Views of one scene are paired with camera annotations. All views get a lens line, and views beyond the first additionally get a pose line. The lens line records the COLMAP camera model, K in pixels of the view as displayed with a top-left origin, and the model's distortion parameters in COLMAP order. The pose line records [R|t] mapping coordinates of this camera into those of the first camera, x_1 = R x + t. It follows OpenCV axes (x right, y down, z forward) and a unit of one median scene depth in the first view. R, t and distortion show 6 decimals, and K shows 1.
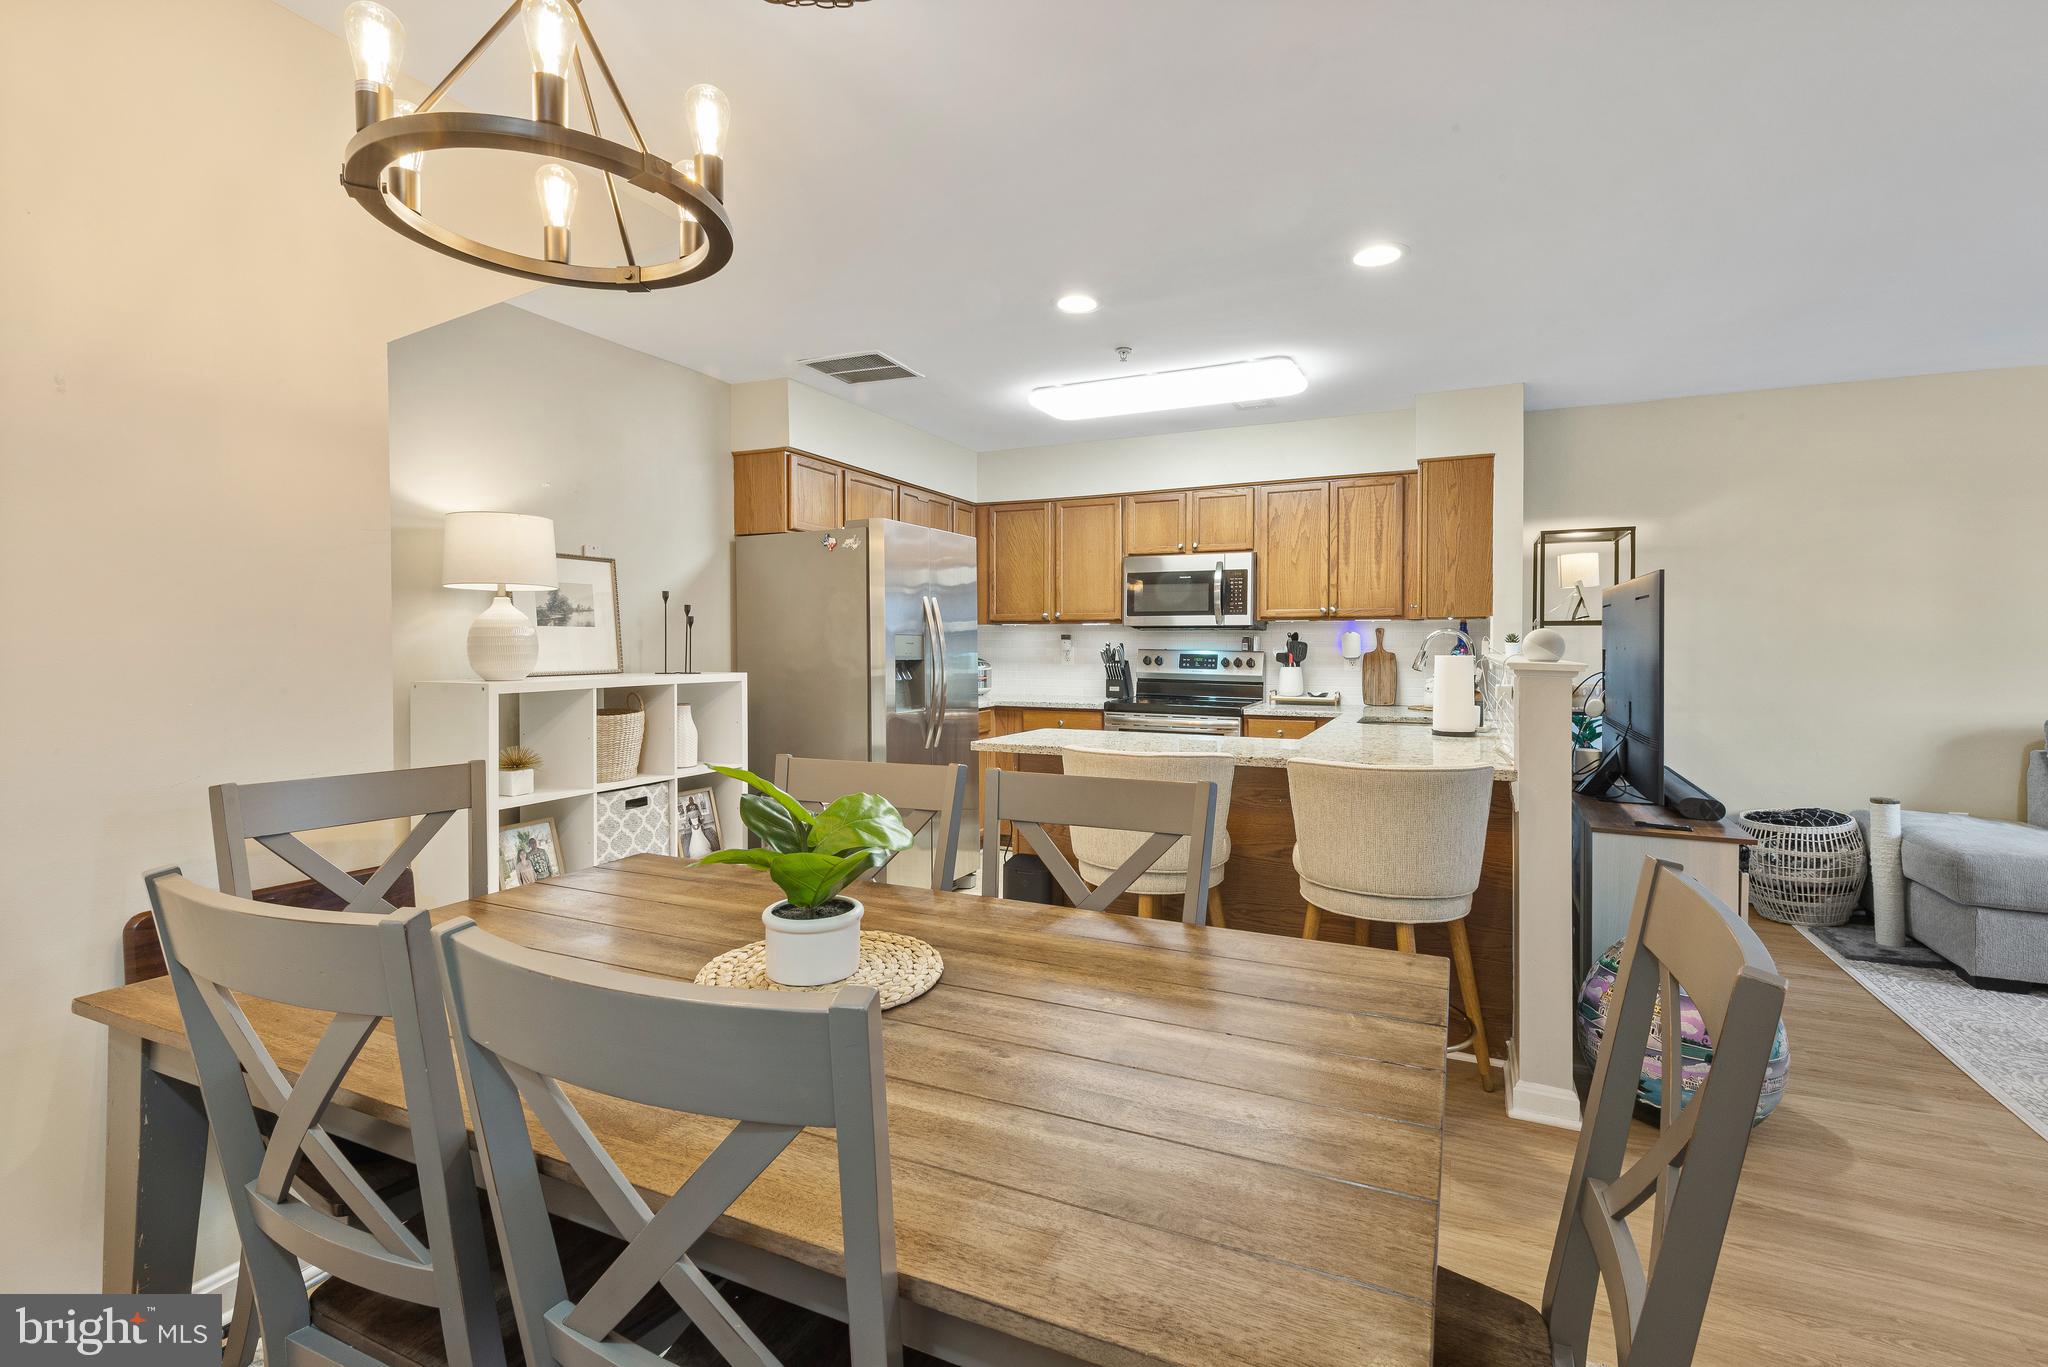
lens RADIAL K [[929.2, 0, 1025.2], [0, 929.2, 649.7], [0, 0, 1]] dist [0.029116, -0.013629]
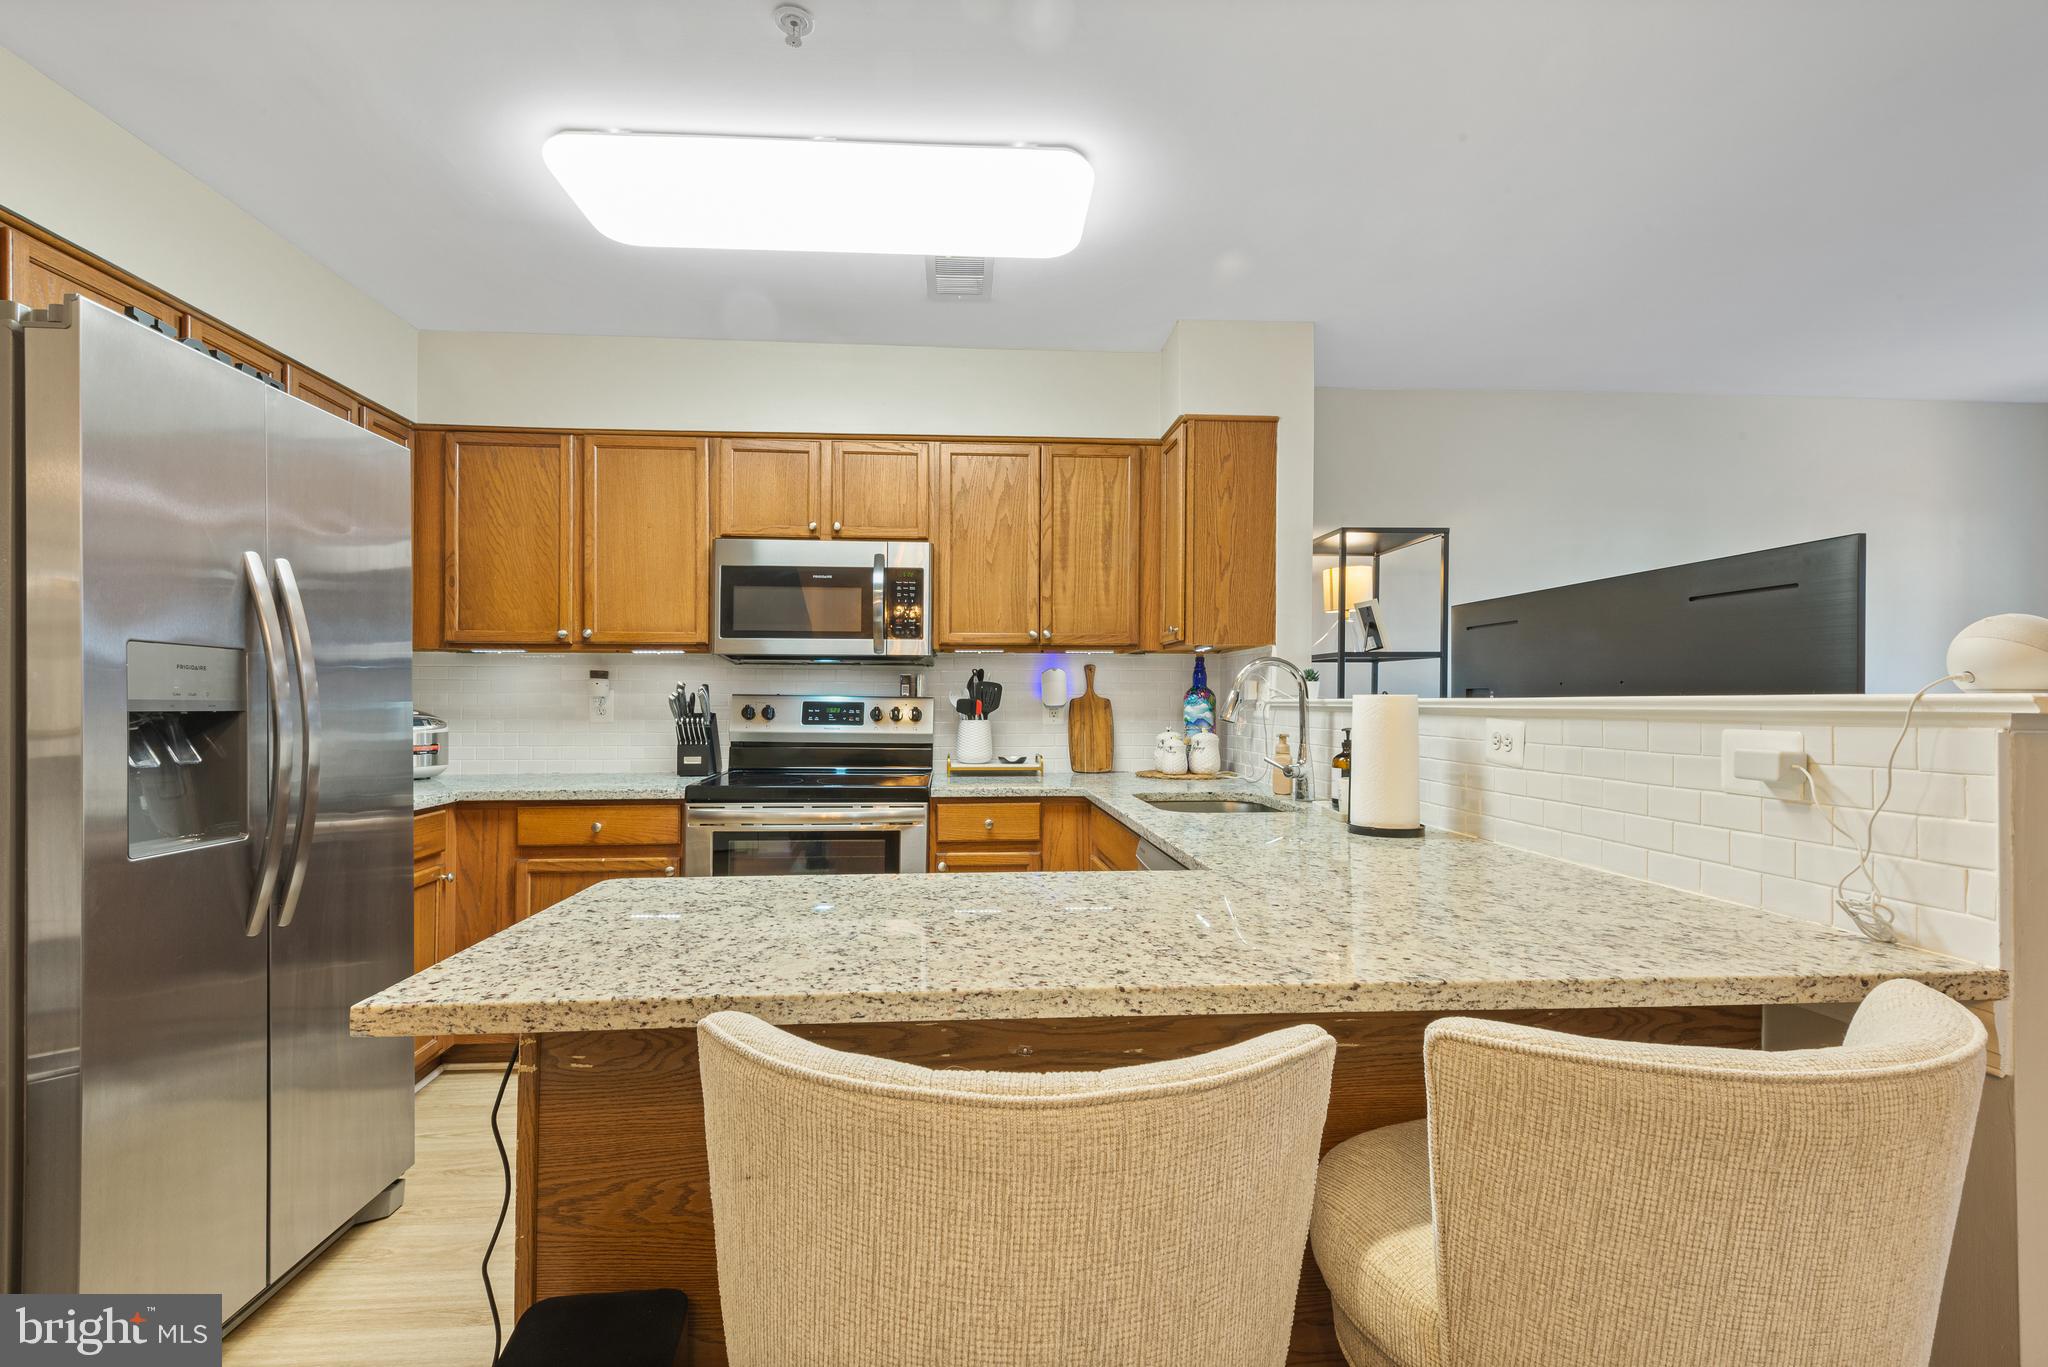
lens RADIAL K [[929.2, 0, 1015.8], [0, 929.2, 691.3], [0, 0, 1]] dist [0.029116, -0.013629]
pose [[0.870893, 0.004612, 0.491451, -0.025275], [0.002228, 0.999909, -0.013332, 0.009018], [-0.491468, 0.012706, 0.870803, 0.550276]]
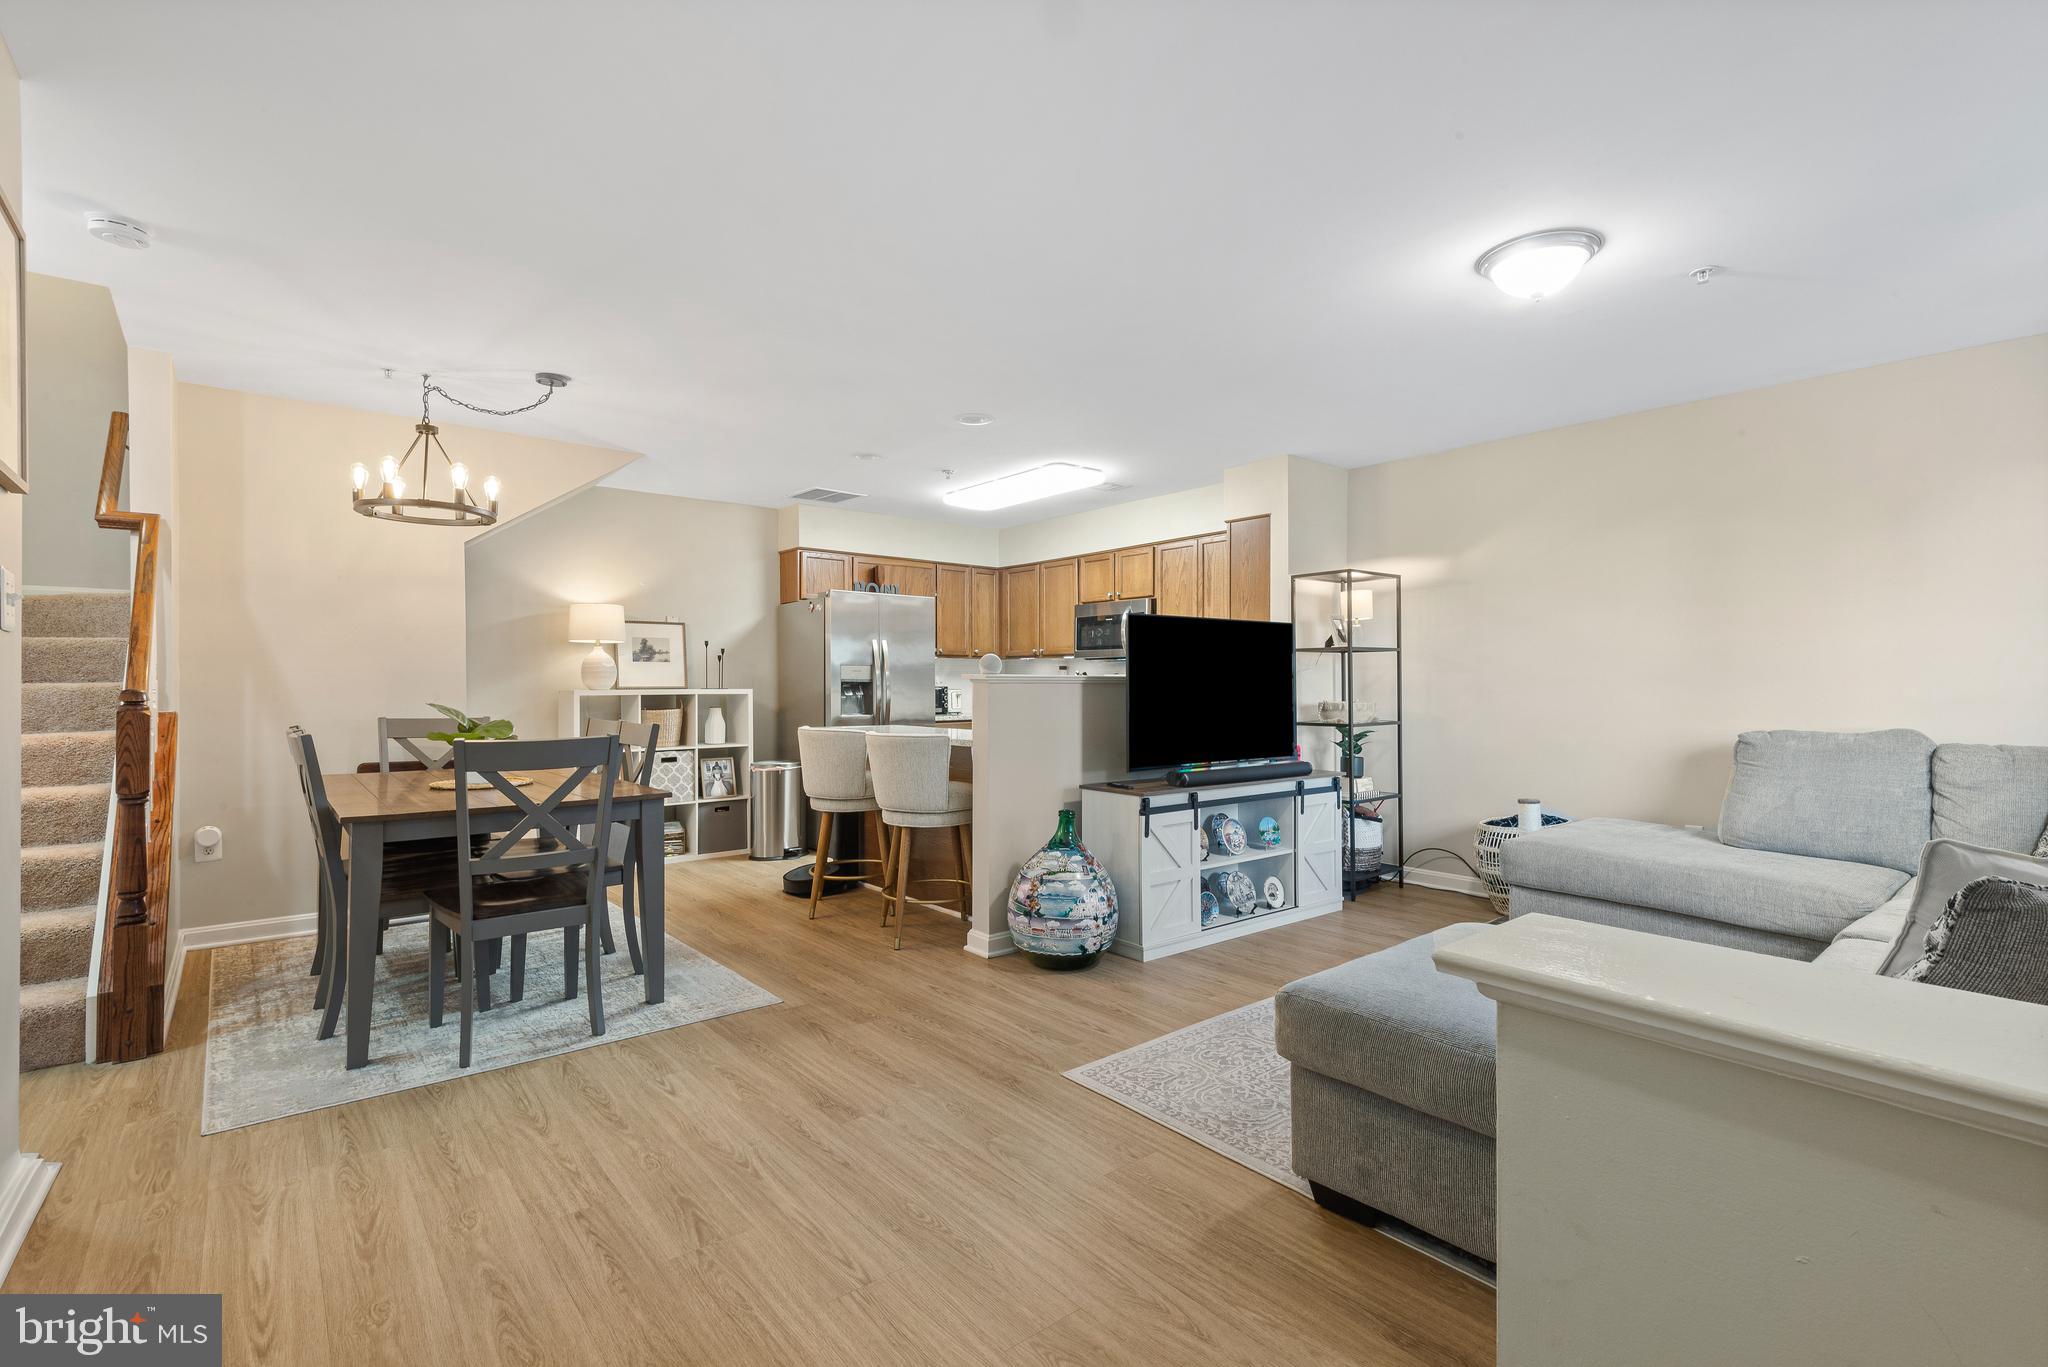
lens RADIAL K [[929.2, 0, 1023.5], [0, 929.2, 689.2], [0, 0, 1]] dist [0.029116, -0.013629]
pose [[0.906835, 0.002035, -0.421482, 0.833996], [-0.001460, 0.999998, 0.001688, 0.021663], [0.421484, -0.000916, 0.906835, -0.289302]]
